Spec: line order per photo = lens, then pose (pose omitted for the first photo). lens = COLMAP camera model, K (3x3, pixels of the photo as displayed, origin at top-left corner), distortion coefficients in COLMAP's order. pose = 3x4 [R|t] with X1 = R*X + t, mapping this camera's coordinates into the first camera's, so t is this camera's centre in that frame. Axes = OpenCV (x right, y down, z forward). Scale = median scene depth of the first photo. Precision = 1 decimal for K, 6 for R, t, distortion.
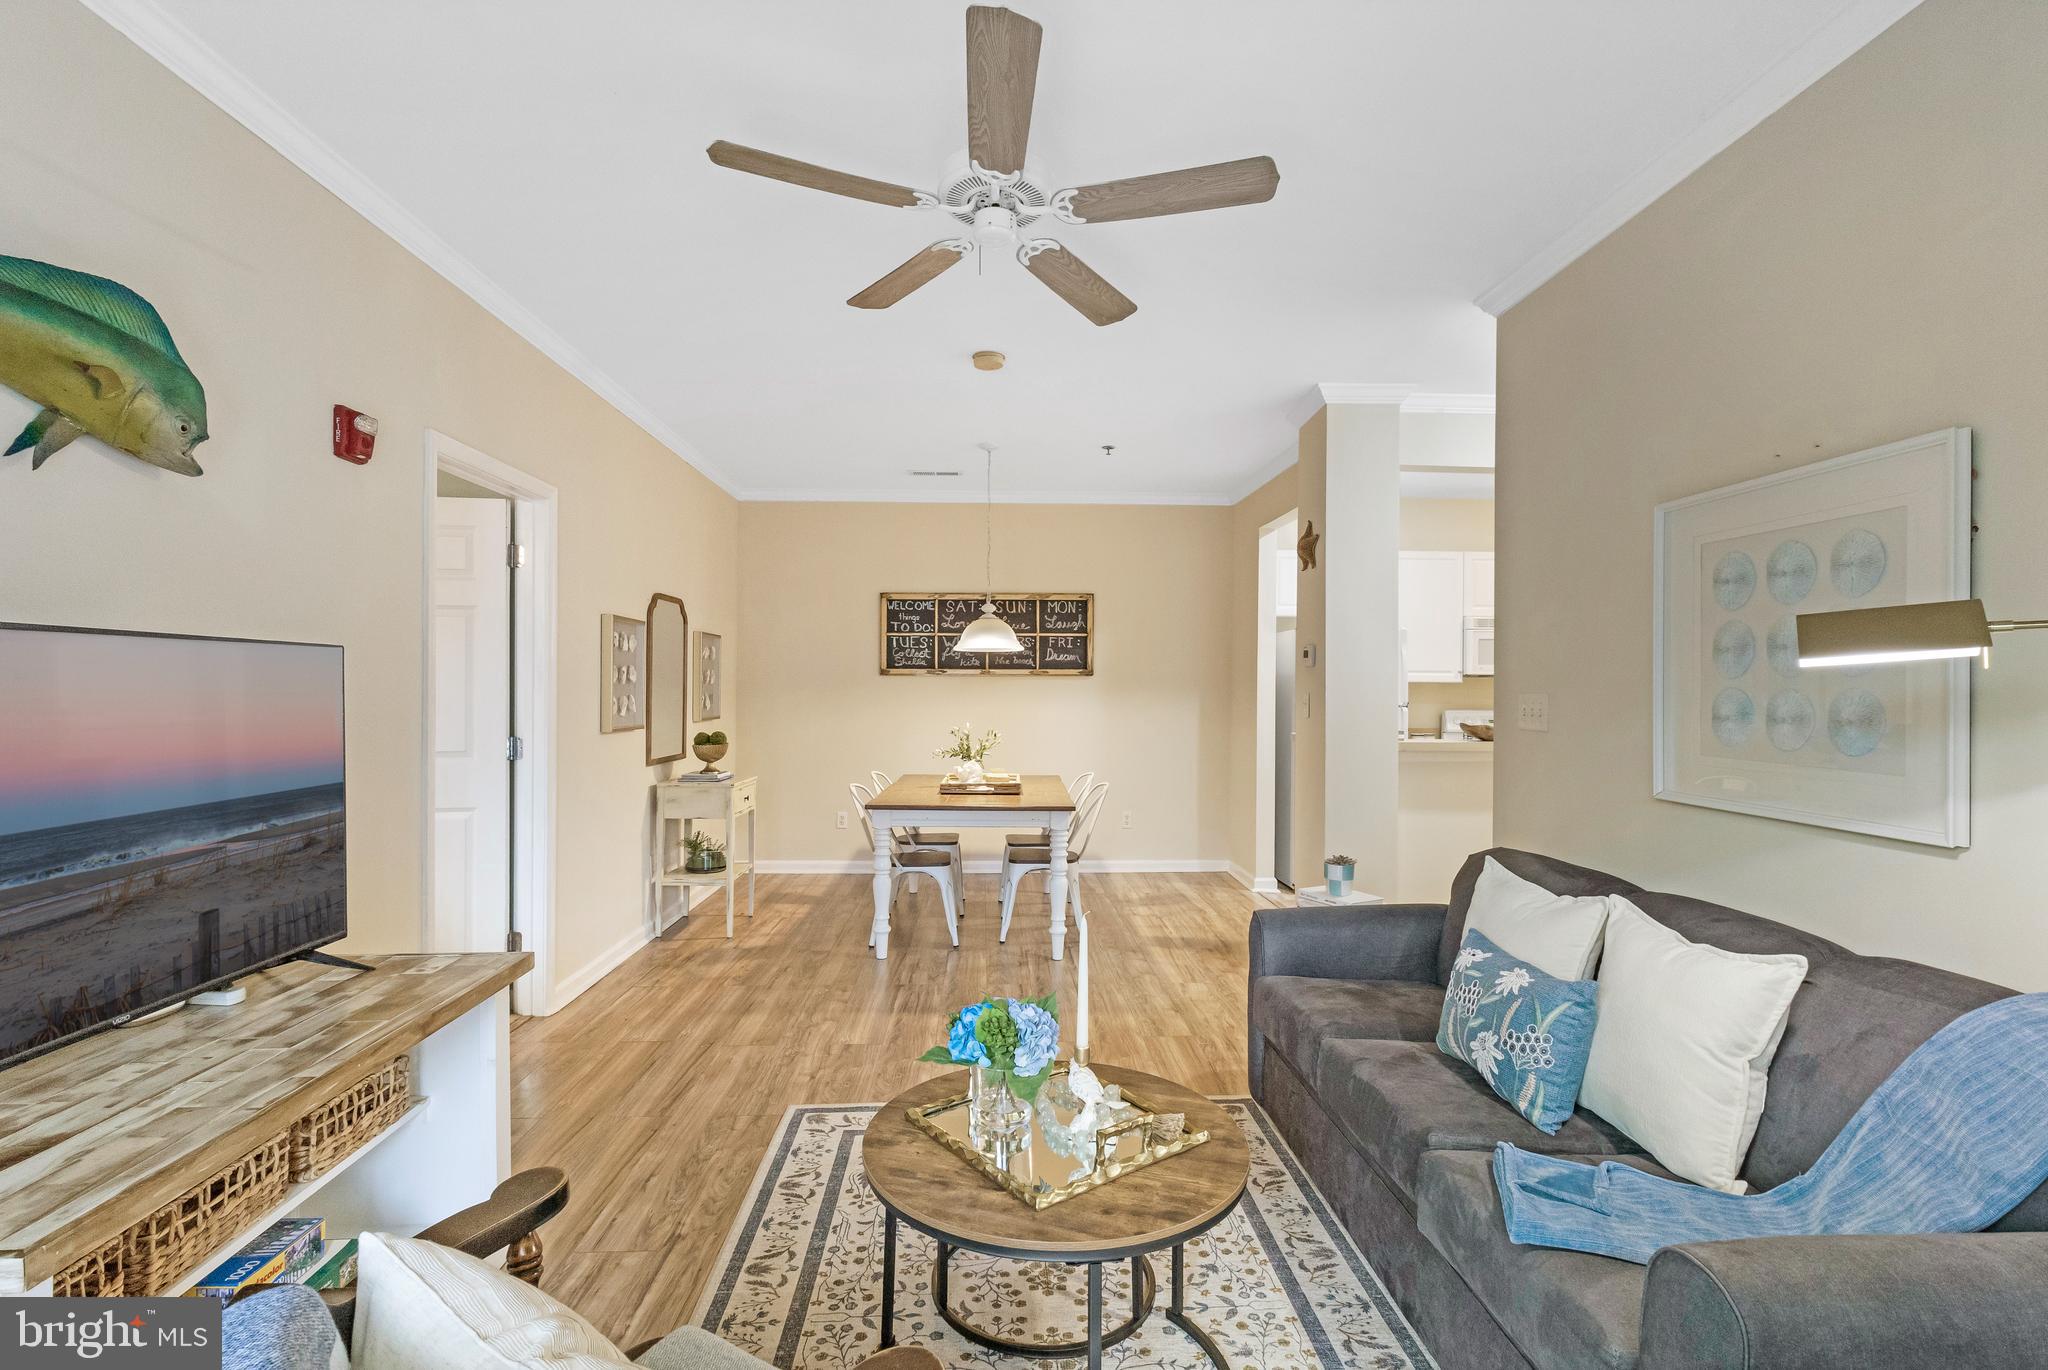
lens RADIAL K [[963.0, 0, 1023.9], [0, 963.0, 689.2], [0, 0, 1]] dist [0.001122, 0.001094]
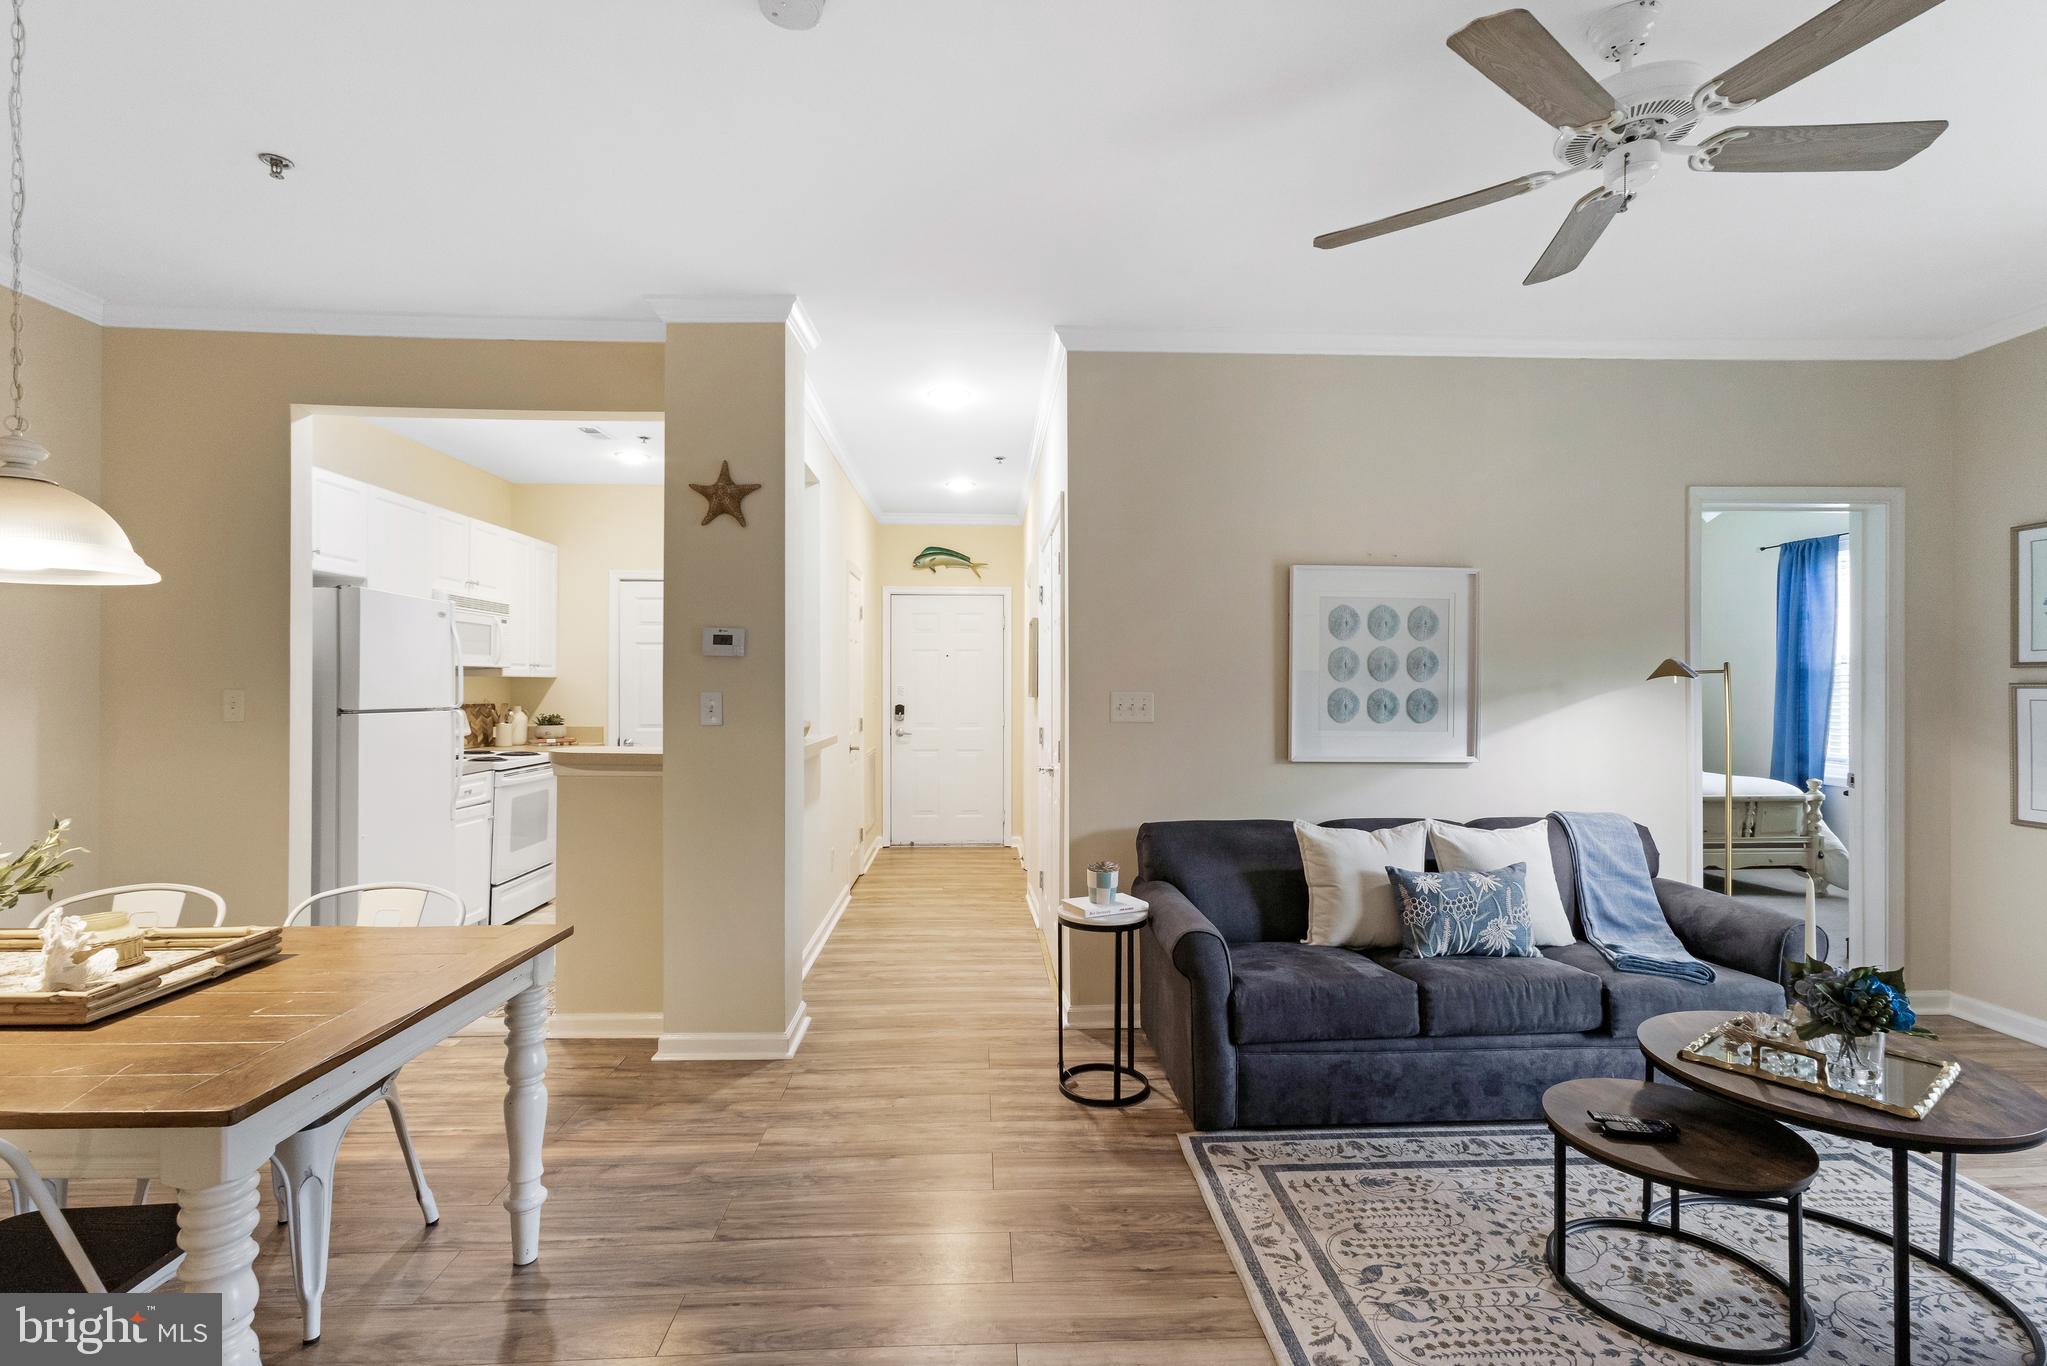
lens RADIAL K [[954.8, 0, 1023.8], [0, 954.8, 686.8], [0, 0, 1]] dist [0.001513, 0.001133]
pose [[-0.007096, -0.005898, 0.999957, -0.856728], [-0.003039, 0.999978, 0.005877, -0.010591], [-0.999970, -0.002998, -0.007114, 1.492125]]
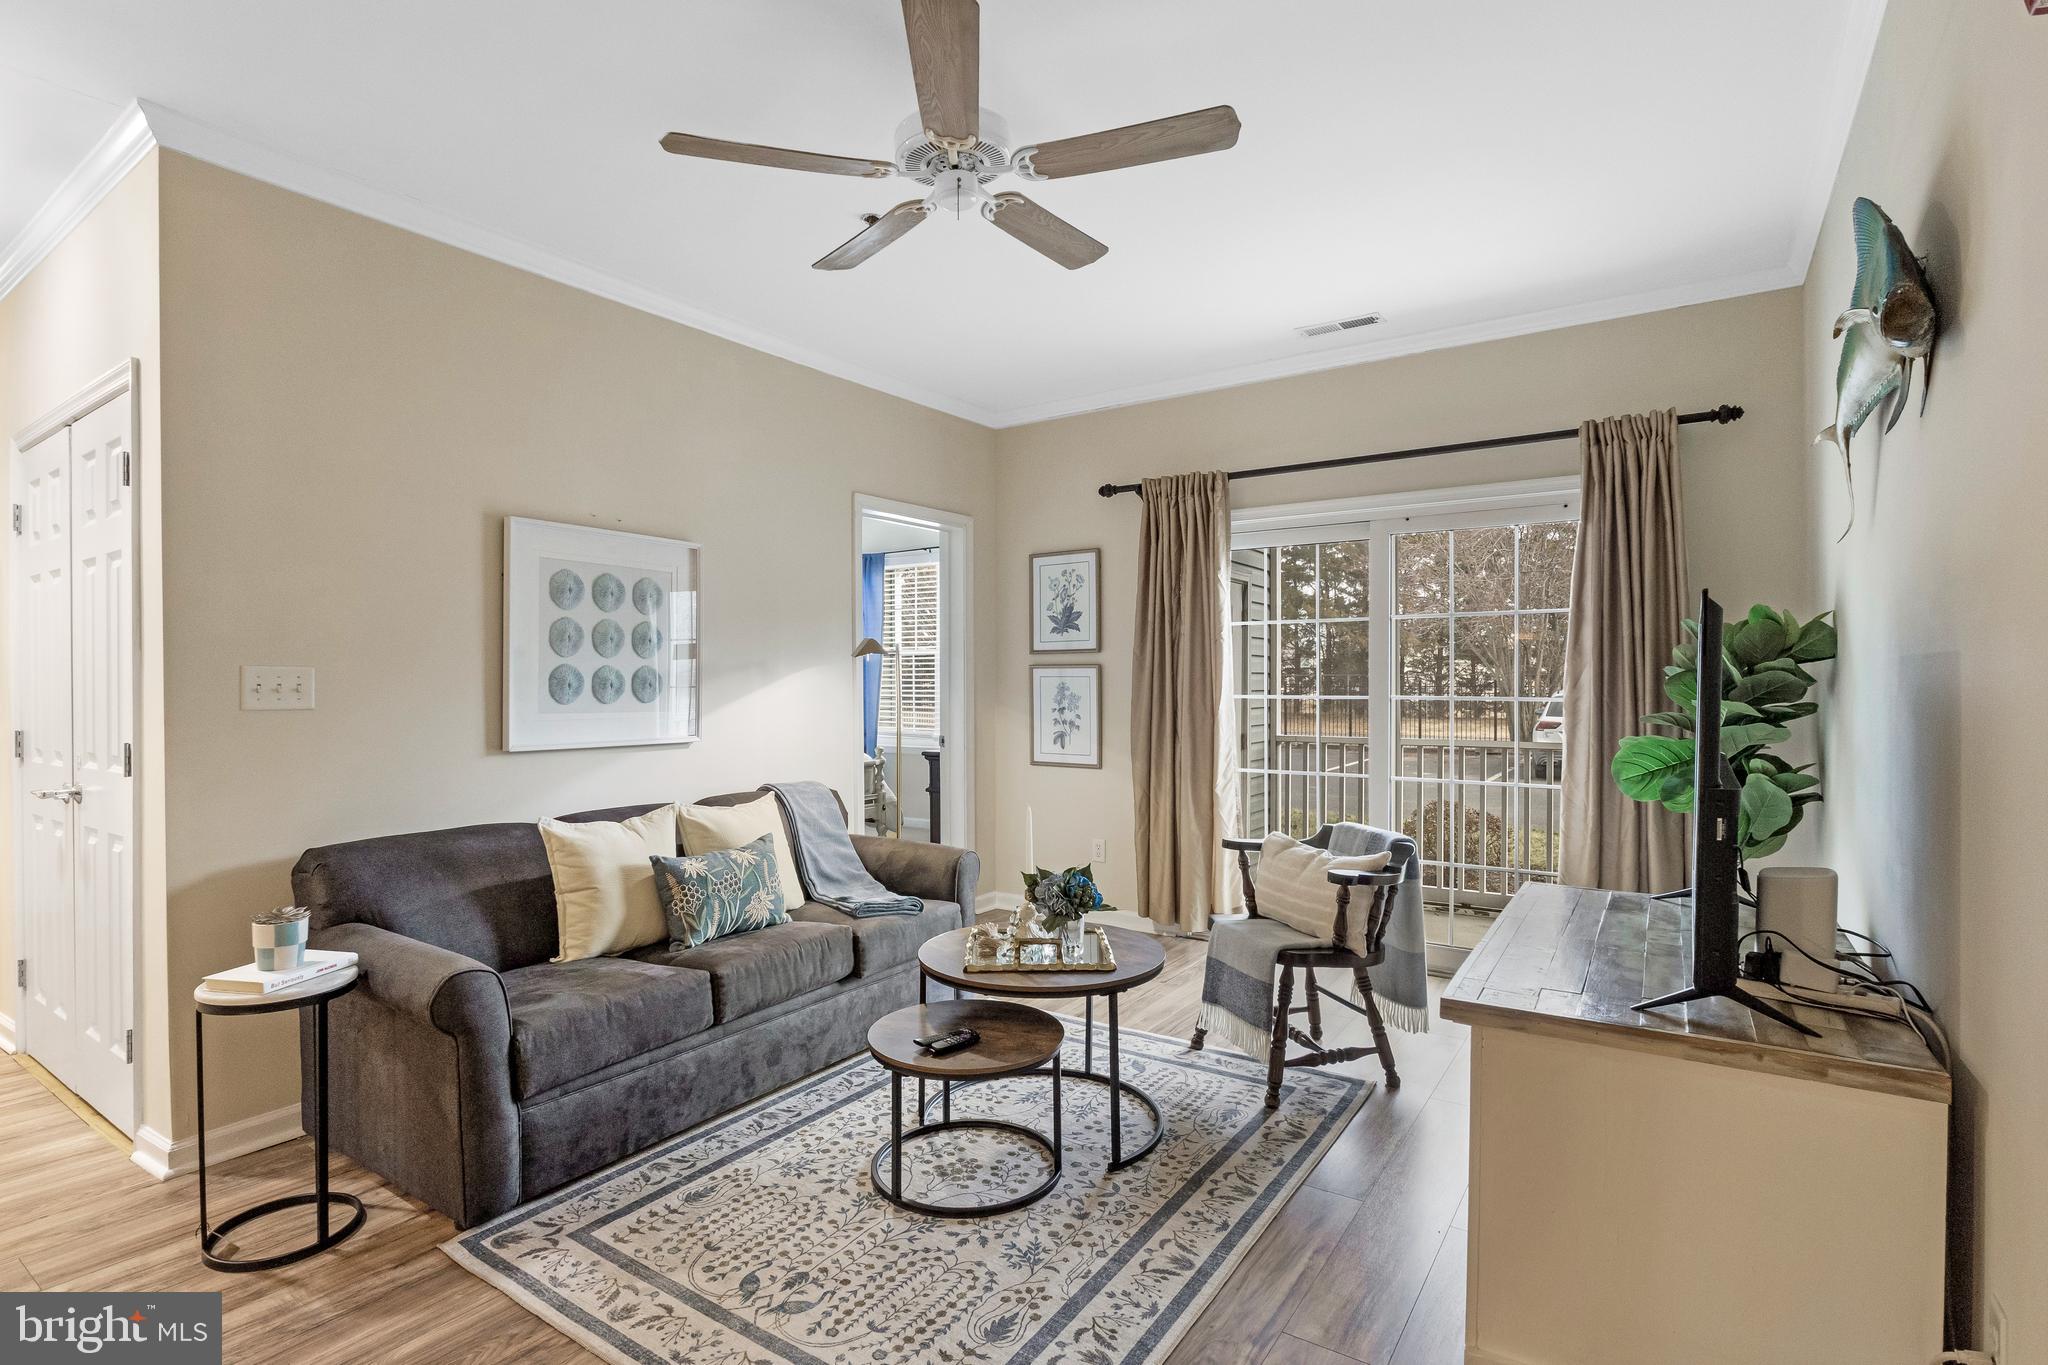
lens RADIAL K [[985.0, 0, 1028.5], [0, 985.0, 684.7], [0, 0, 1]] dist [-0.019785, 0.004279]
pose [[-0.804982, -0.003743, 0.593287, -0.658682], [-0.001104, 0.999988, 0.004810, 0.021057], [-0.593298, 0.003217, -0.804977, 1.693714]]
